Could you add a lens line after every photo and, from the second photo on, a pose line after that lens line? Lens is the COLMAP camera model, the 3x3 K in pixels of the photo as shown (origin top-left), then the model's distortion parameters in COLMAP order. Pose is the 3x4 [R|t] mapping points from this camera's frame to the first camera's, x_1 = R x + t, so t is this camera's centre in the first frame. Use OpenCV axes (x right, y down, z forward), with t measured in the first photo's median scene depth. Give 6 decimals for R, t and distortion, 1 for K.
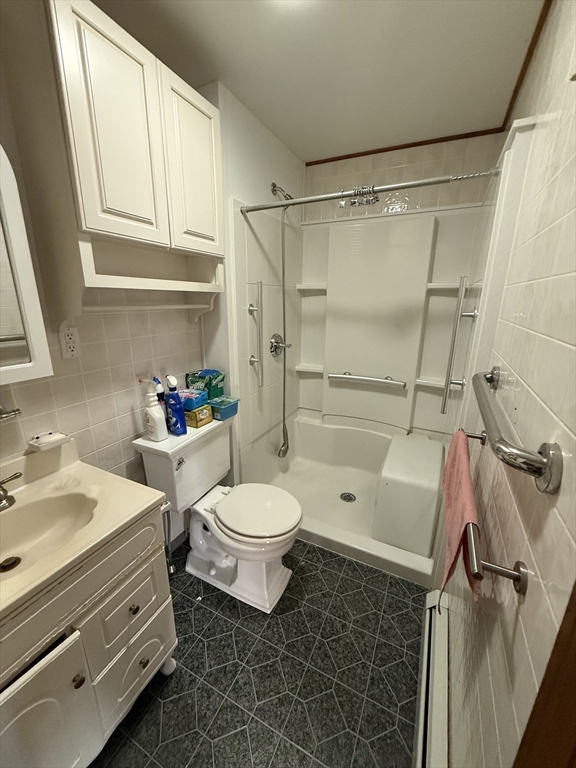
lens RADIAL K [[305.5, 0, 287.9], [0, 305.5, 383.6], [0, 0, 1]] dist [-0.006268, 0.000716]
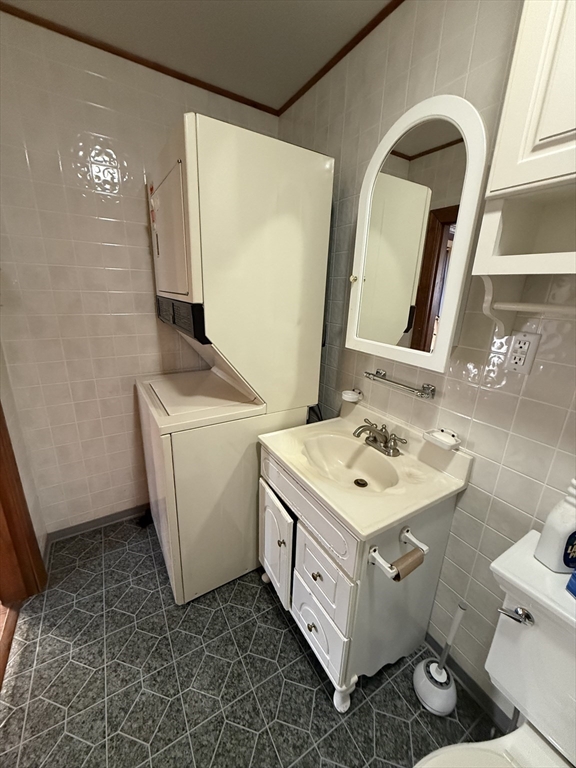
lens RADIAL K [[305.5, 0, 288.6], [0, 305.5, 380.7], [0, 0, 1]] dist [-0.006268, 0.000716]
pose [[-0.545291, 0.218326, -0.809315, 0.241468], [-0.265948, 0.870545, 0.414032, -0.253714], [0.794940, 0.441004, -0.416637, 0.965584]]
